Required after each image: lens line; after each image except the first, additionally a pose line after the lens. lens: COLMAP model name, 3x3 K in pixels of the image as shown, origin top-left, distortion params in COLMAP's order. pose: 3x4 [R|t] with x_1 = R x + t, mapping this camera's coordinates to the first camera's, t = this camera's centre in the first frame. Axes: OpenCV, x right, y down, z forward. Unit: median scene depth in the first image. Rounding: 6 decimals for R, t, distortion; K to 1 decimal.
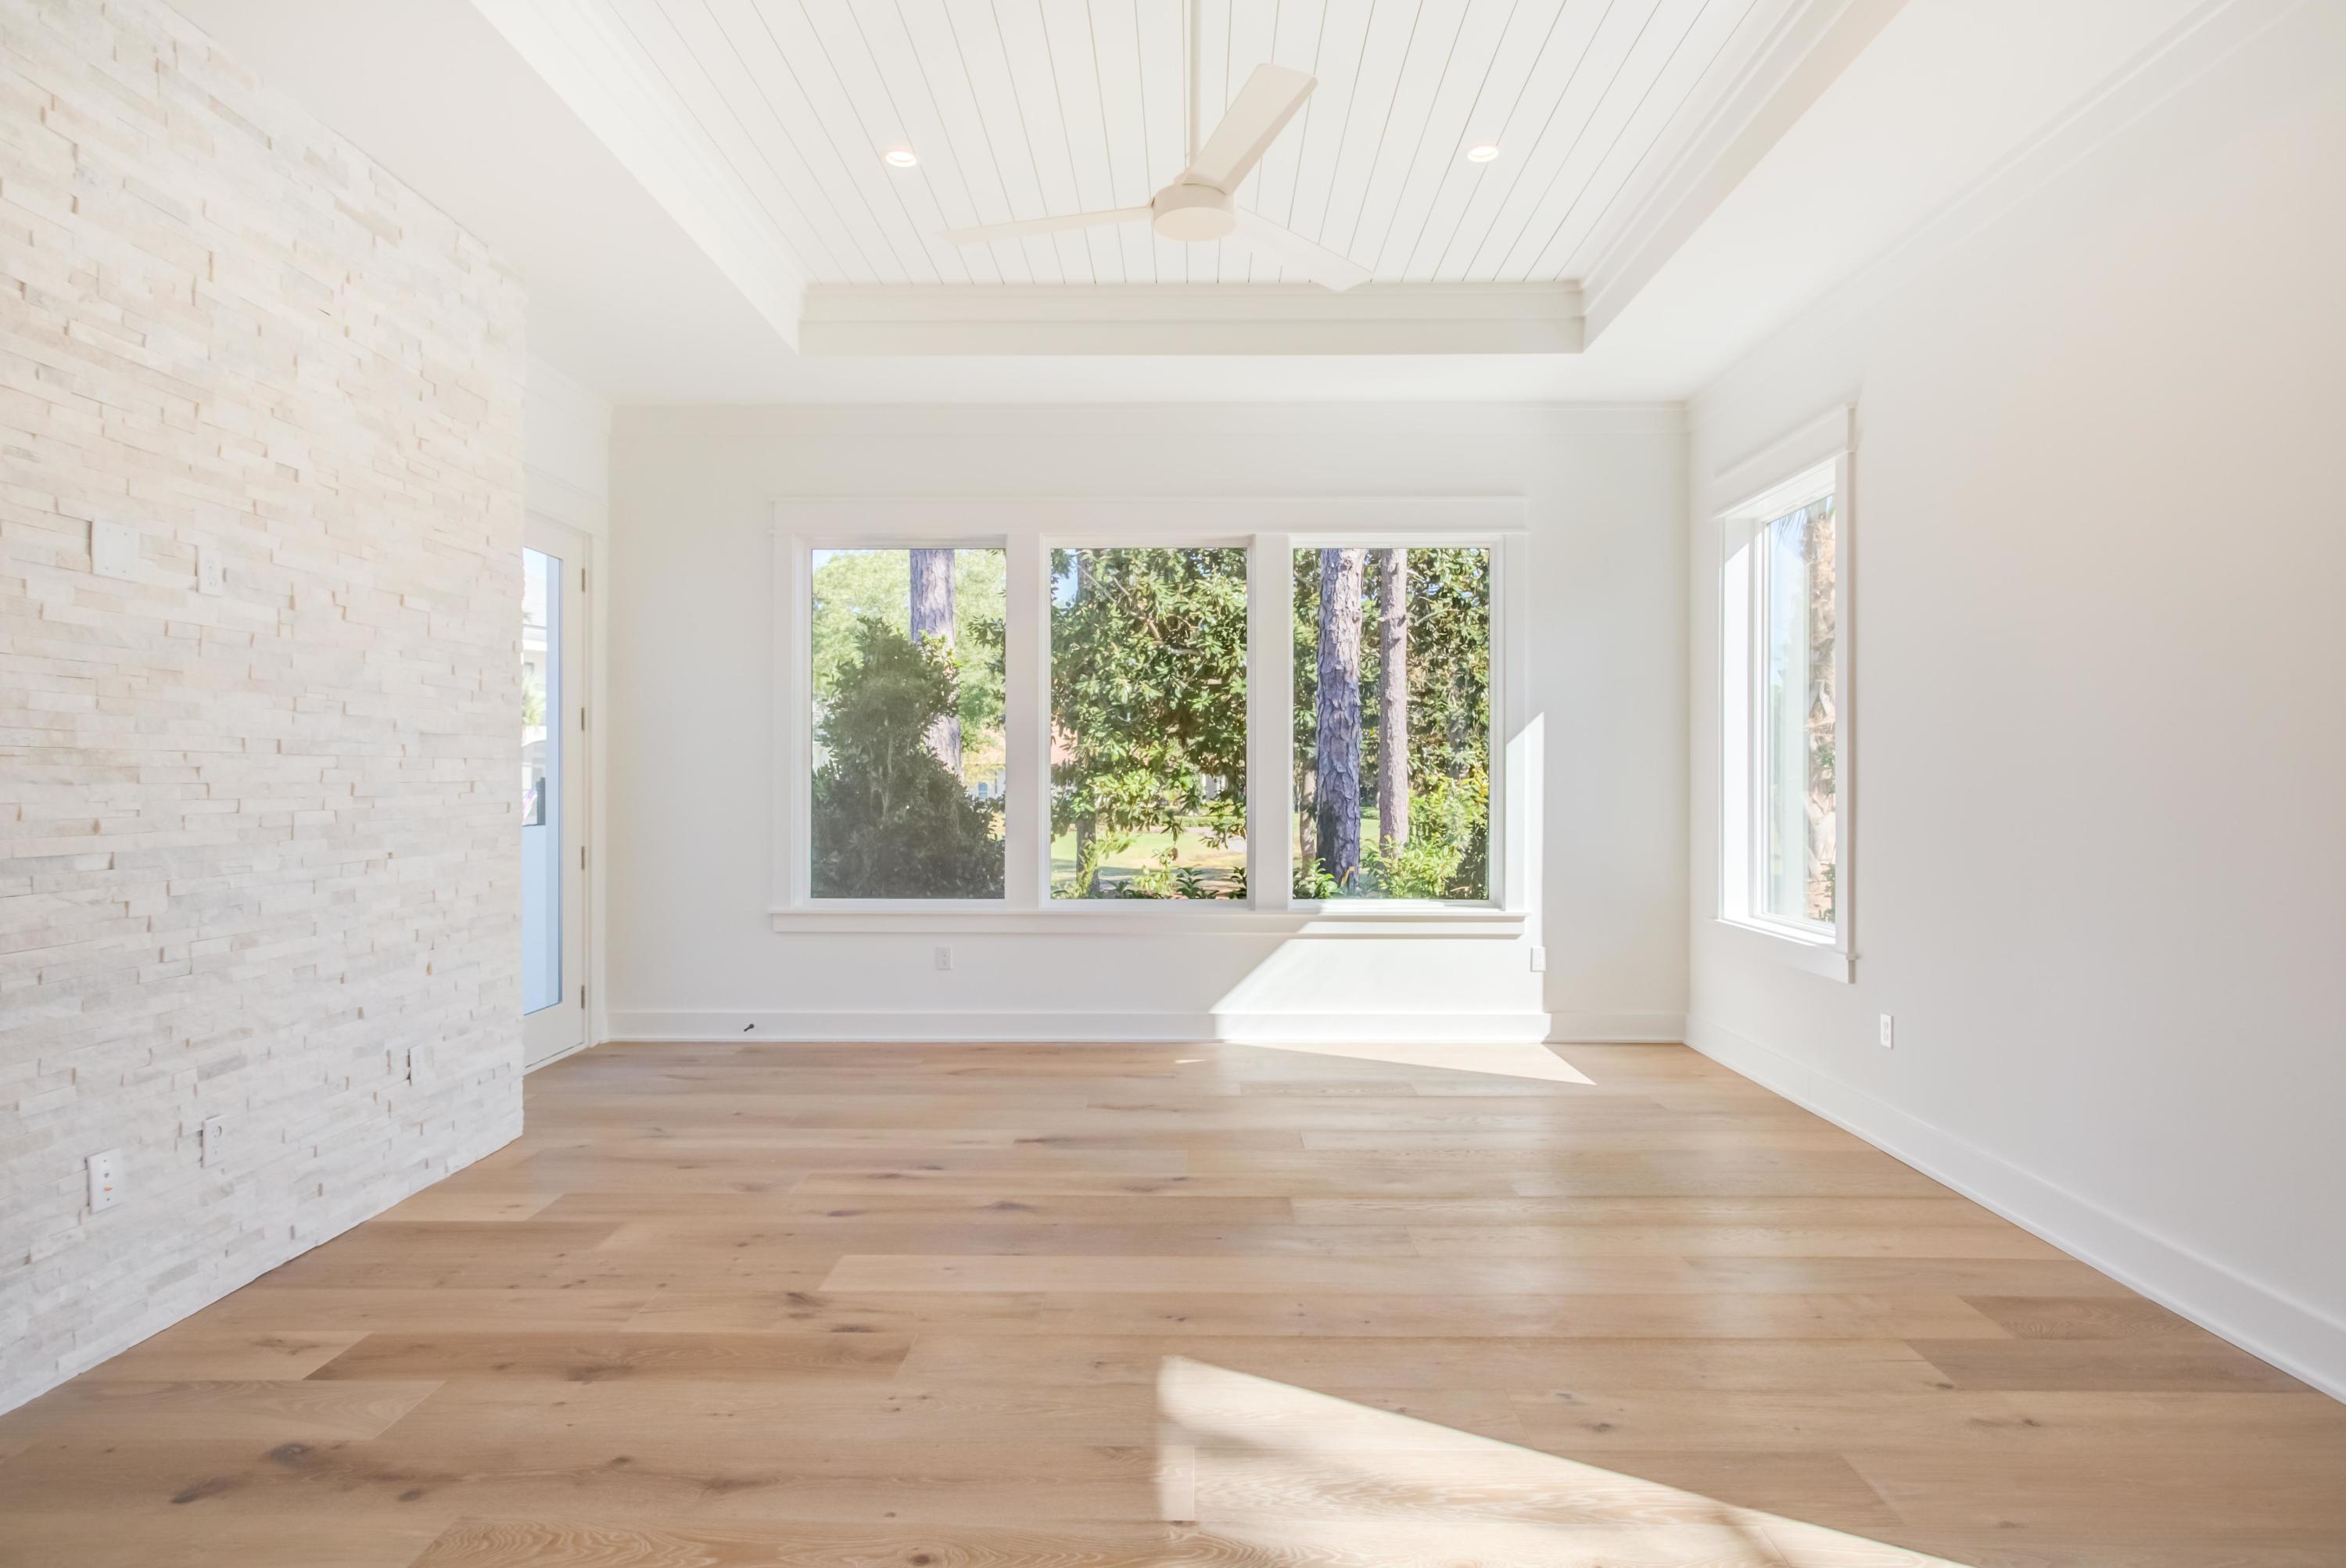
lens RADIAL K [[1260.9, 0, 1212.3], [0, 1260.9, 779.6], [0, 0, 1]] dist [-0.015896, 0.006682]
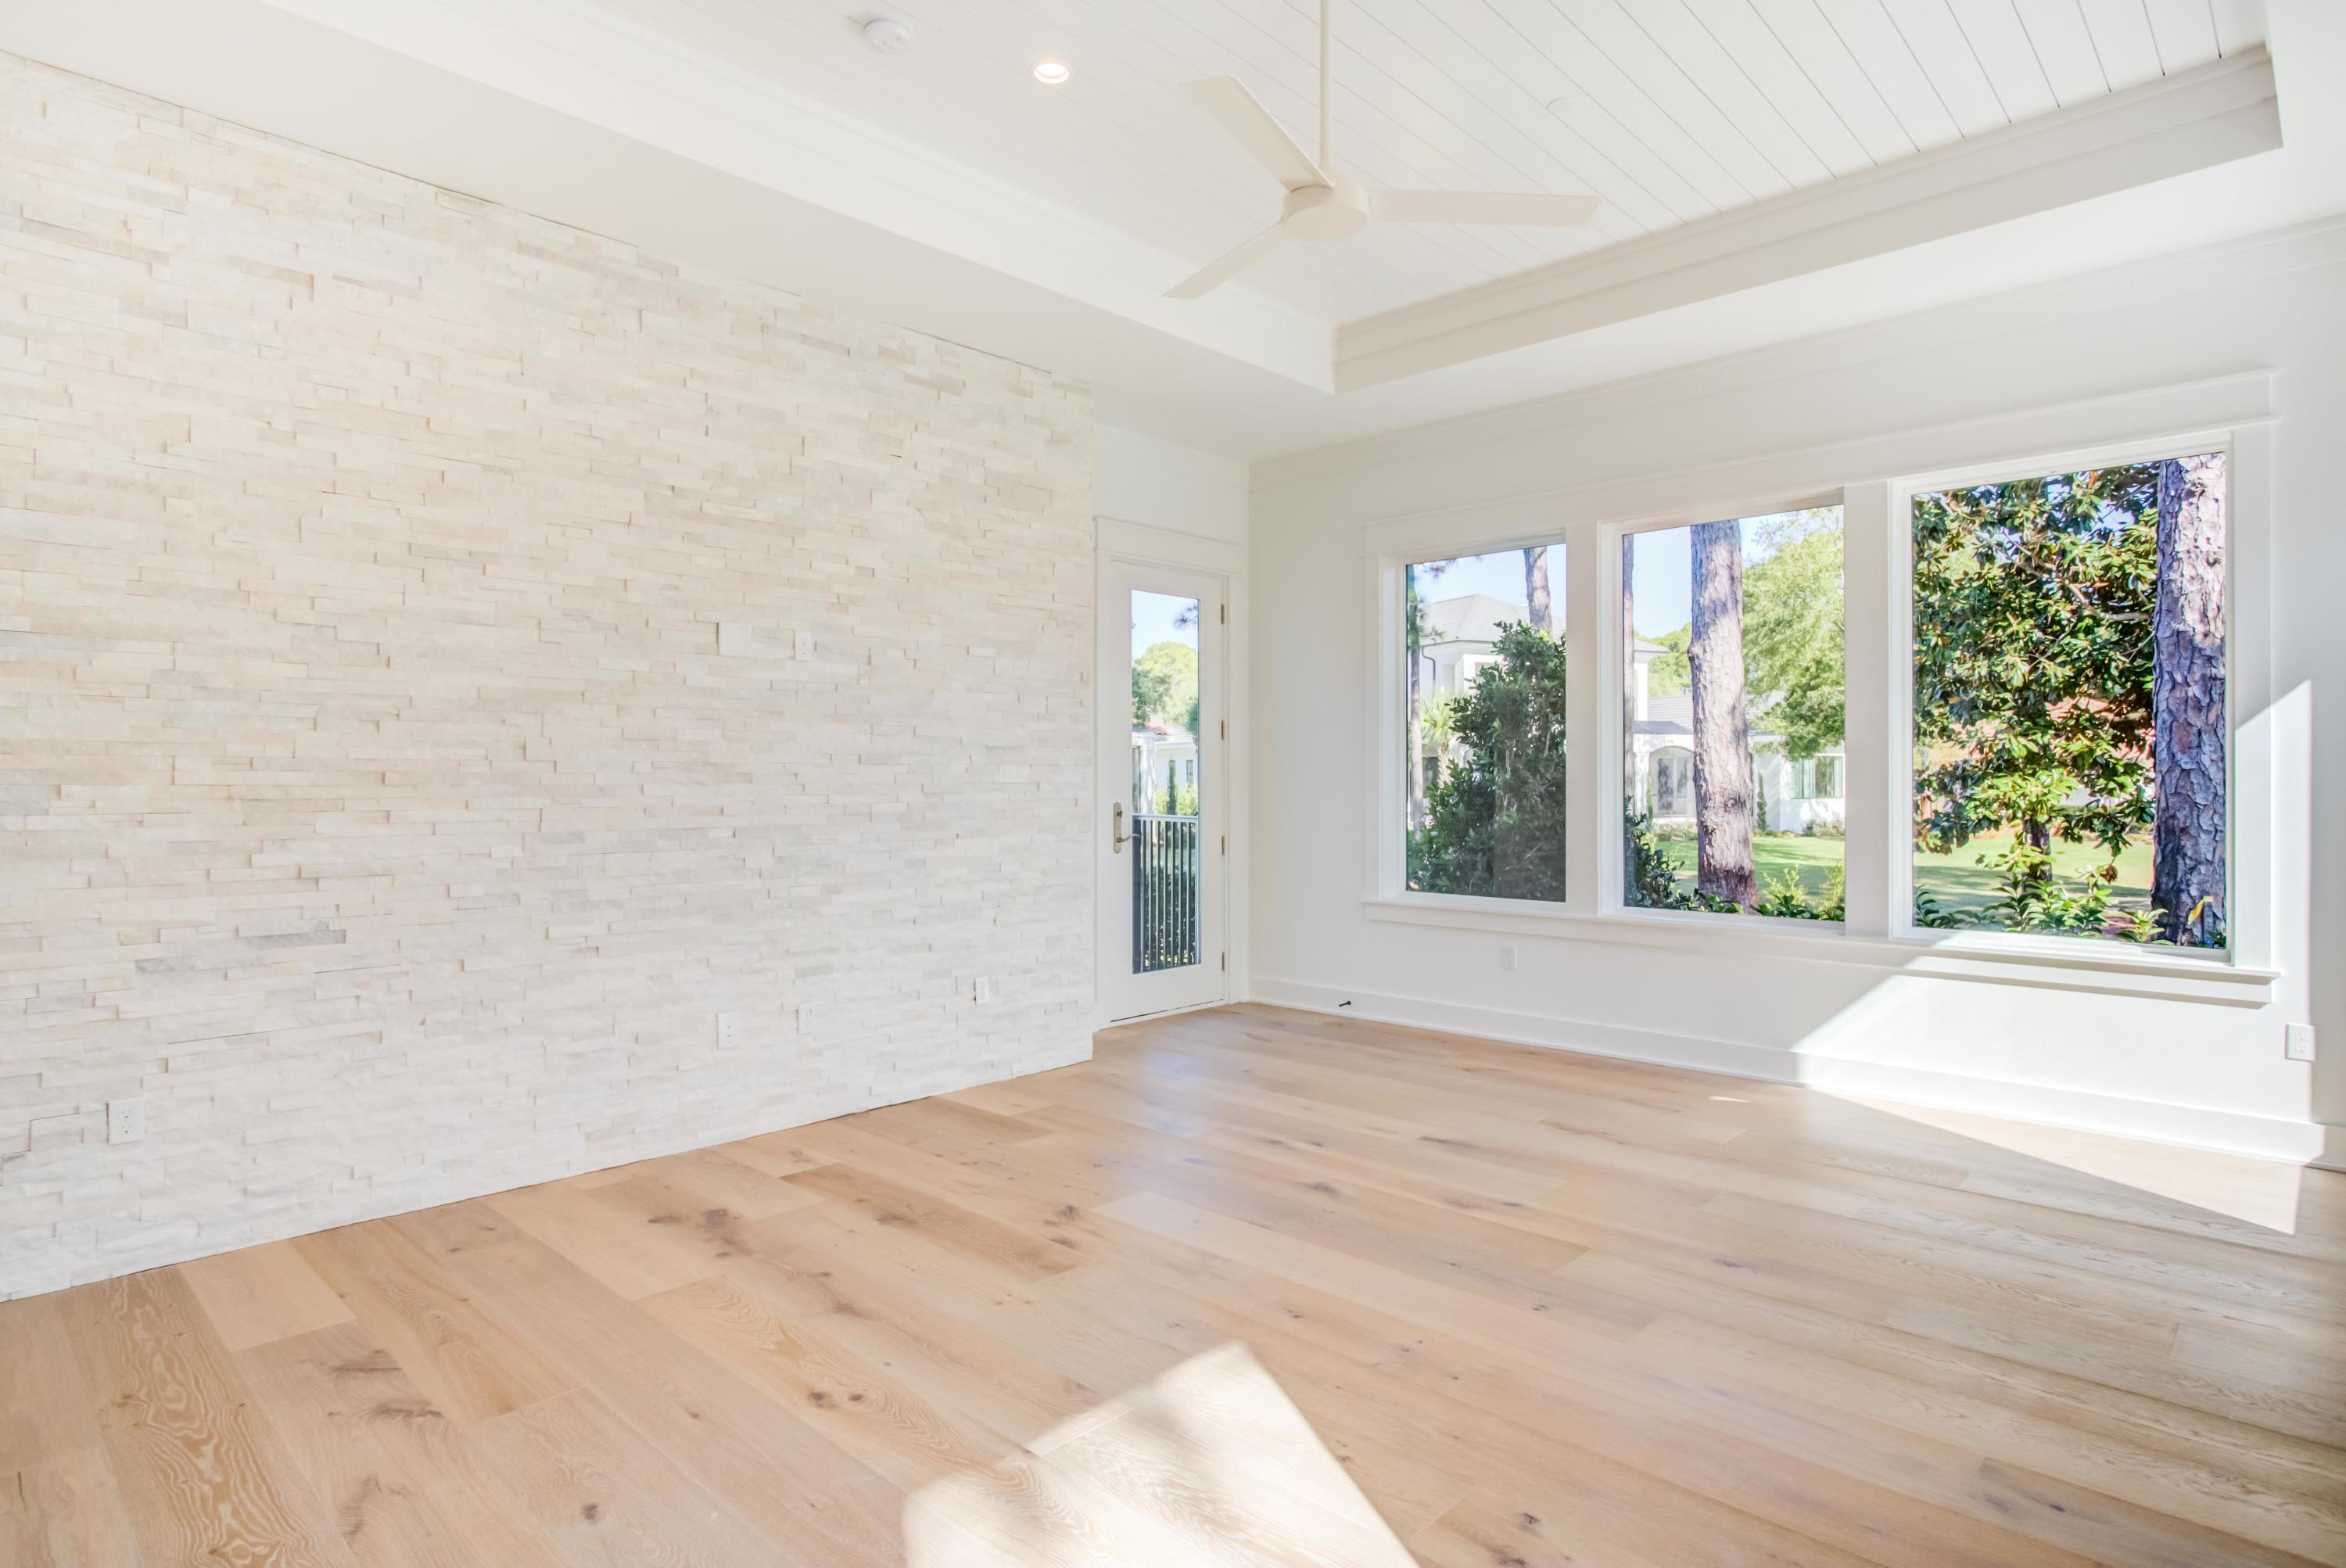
lens RADIAL K [[1260.9, 0, 1212.3], [0, 1260.9, 779.6], [0, 0, 1]] dist [-0.015896, 0.006682]
pose [[0.730845, -0.001661, -0.682542, 0.573434], [0.001885, 0.999998, -0.000416, -0.000778], [0.682541, -0.000983, 0.730846, 0.202811]]
